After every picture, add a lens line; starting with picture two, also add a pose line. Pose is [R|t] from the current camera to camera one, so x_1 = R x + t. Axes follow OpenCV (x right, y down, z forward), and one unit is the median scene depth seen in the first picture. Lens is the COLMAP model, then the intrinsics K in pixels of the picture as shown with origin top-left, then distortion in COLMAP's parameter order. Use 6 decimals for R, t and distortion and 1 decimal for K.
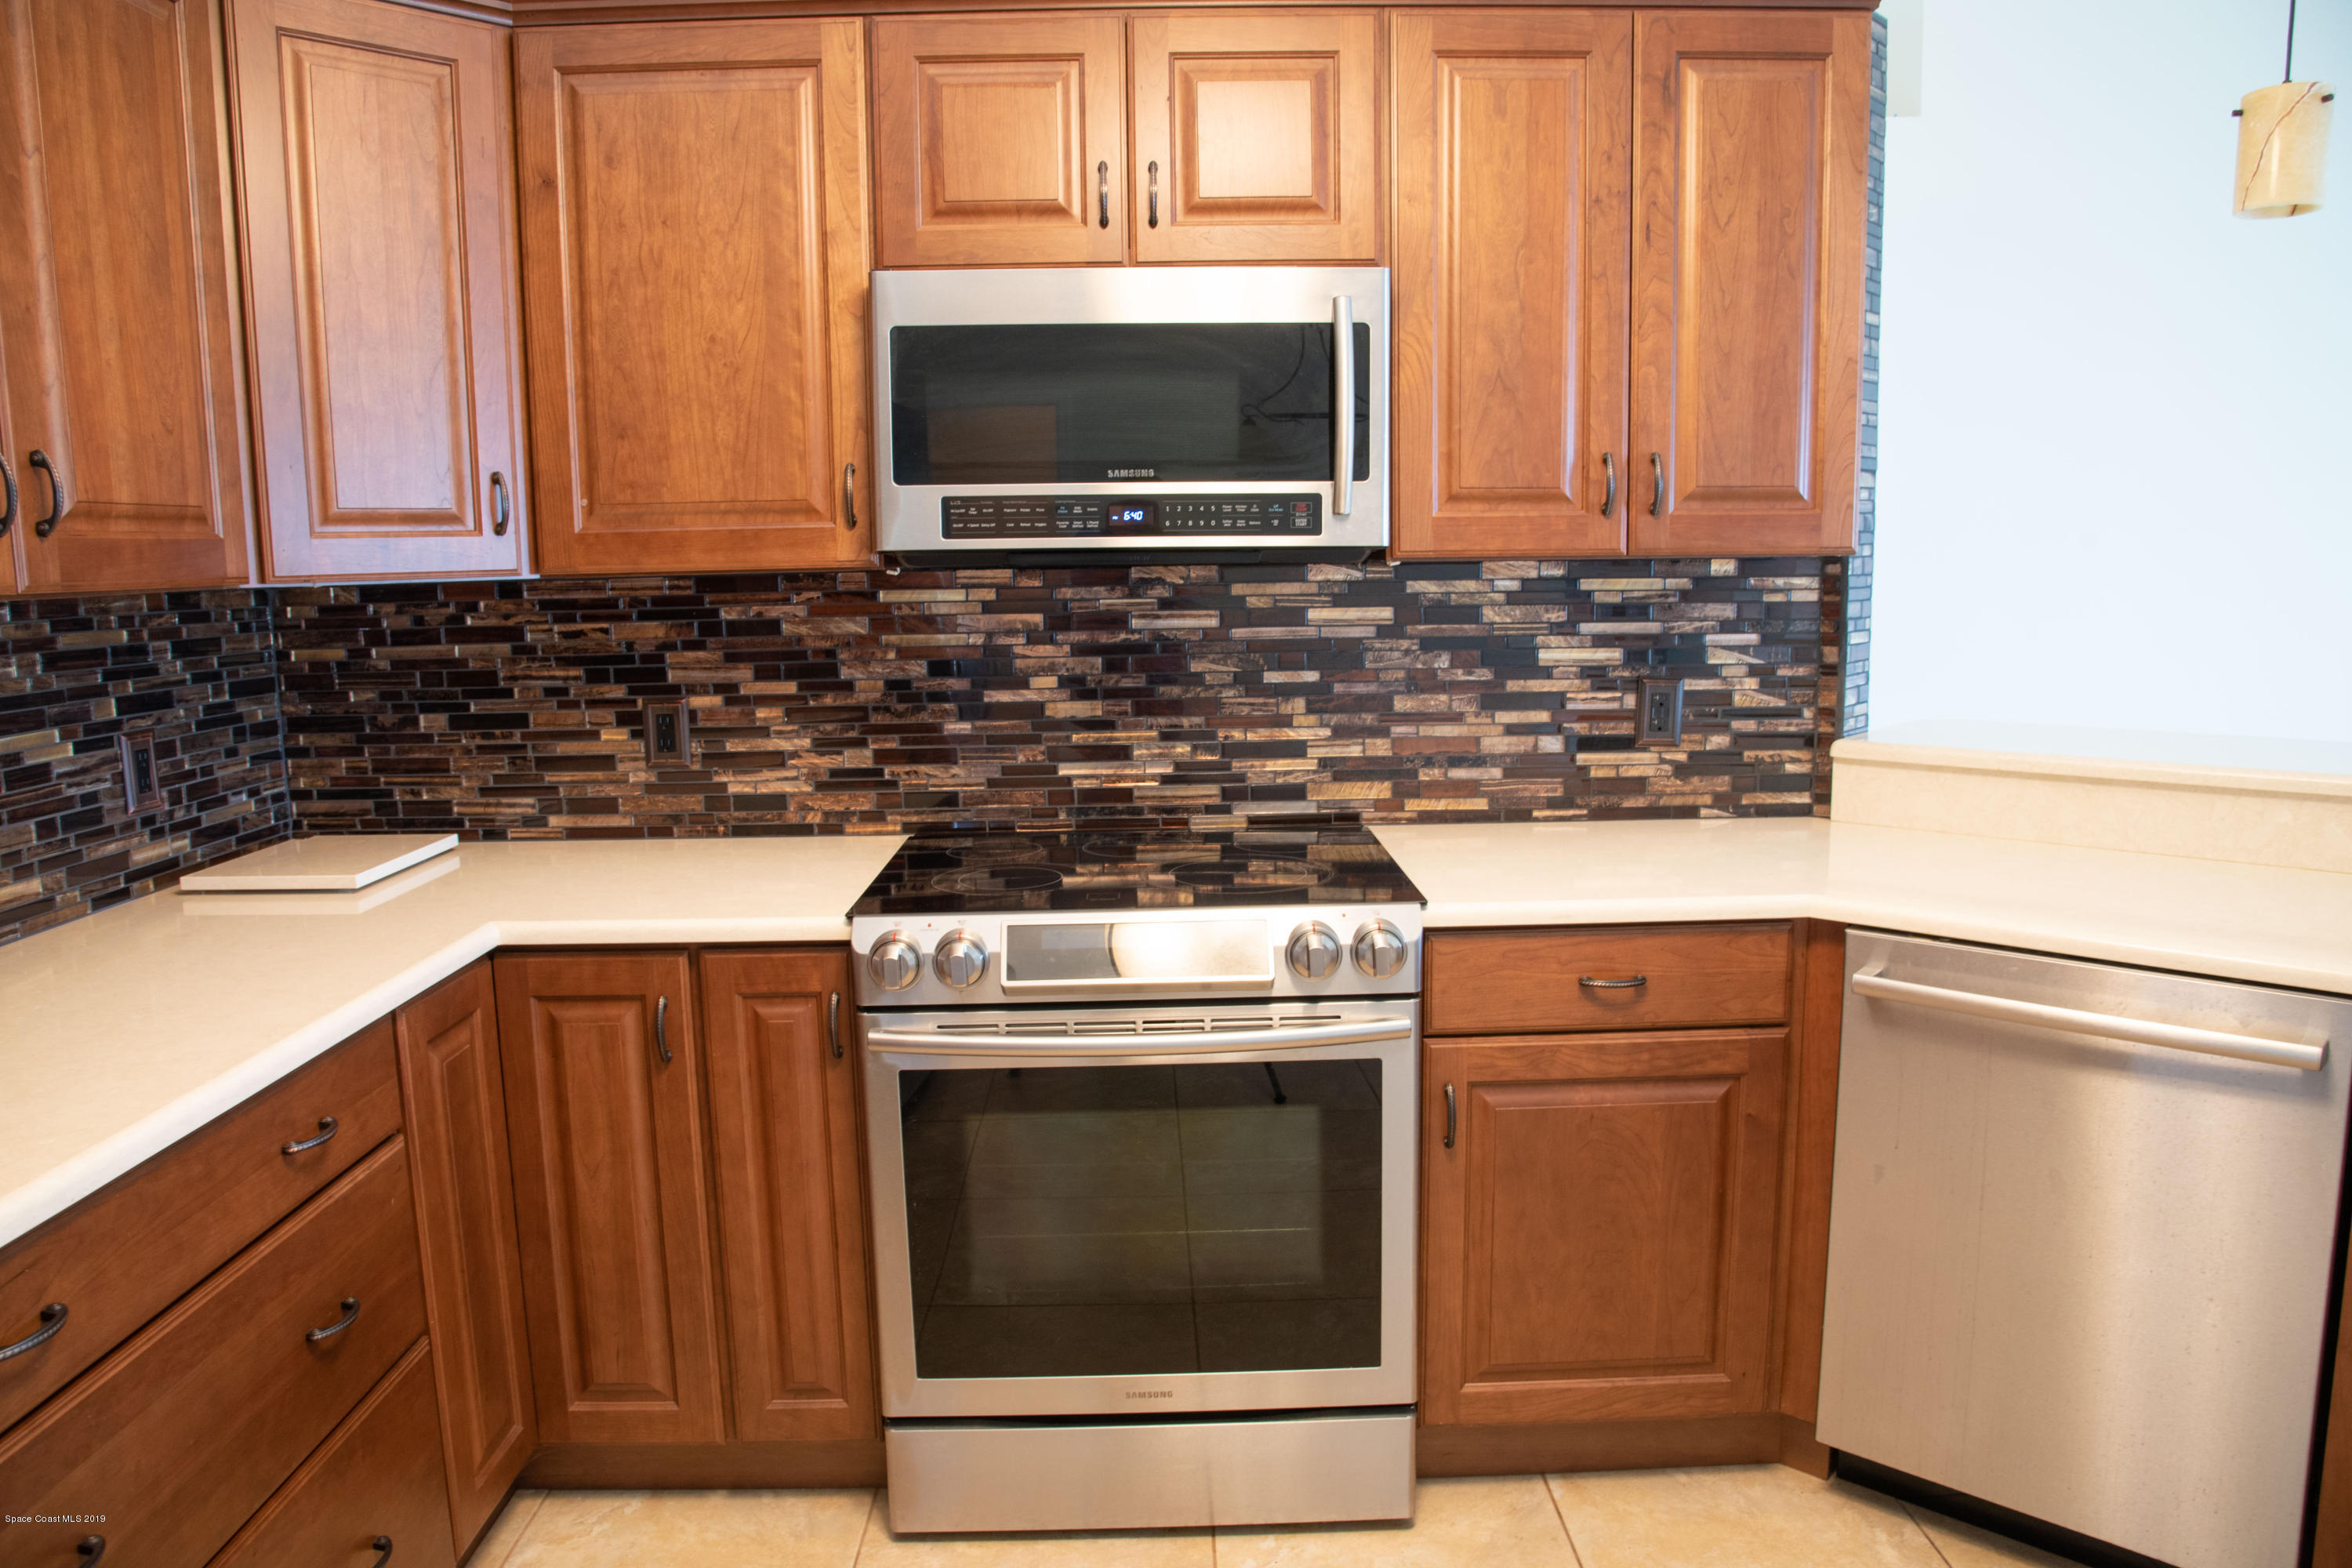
lens RADIAL K [[1645.3, 0, 1162.0], [0, 1645.3, 801.1], [0, 0, 1]] dist [-0.116224, 0.067352]
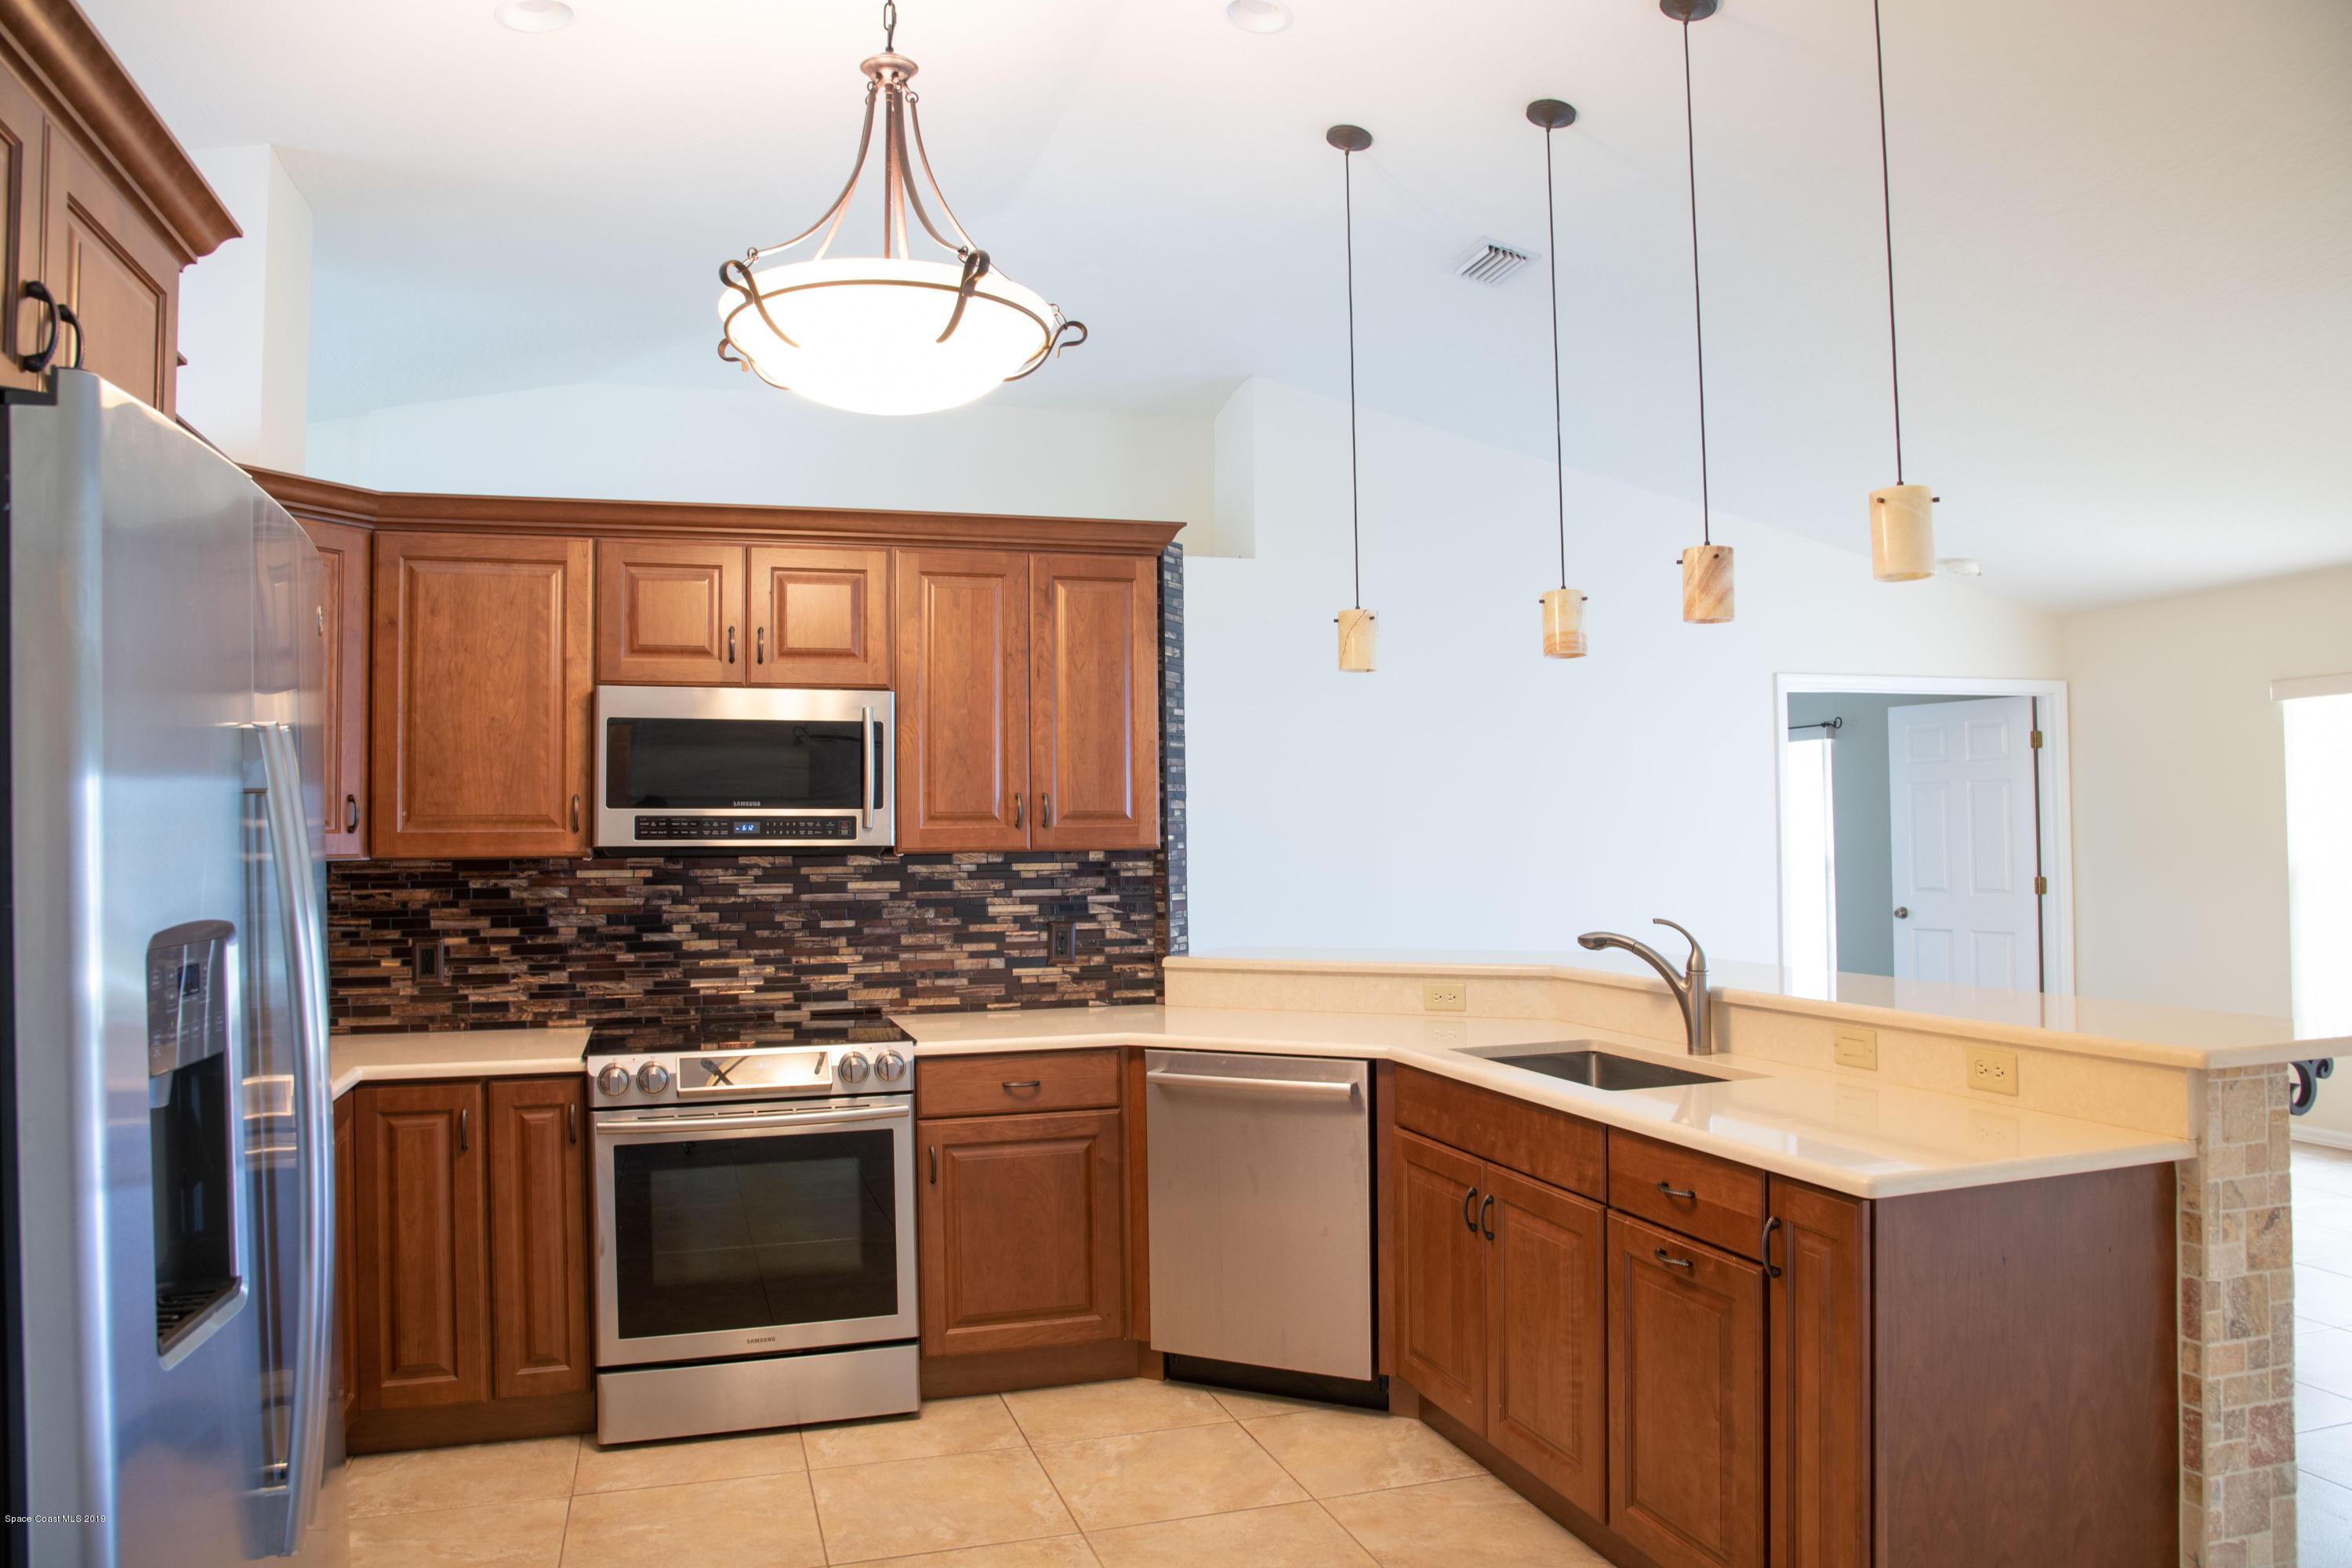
lens RADIAL K [[1645.3, 0, 1154.1], [0, 1645.3, 787.5], [0, 0, 1]] dist [-0.116224, 0.067352]
pose [[0.961752, 0.012987, 0.273613, -0.076972], [0.037052, 0.983527, -0.176923, 0.105883], [-0.271404, 0.180294, 0.945428, -0.757011]]
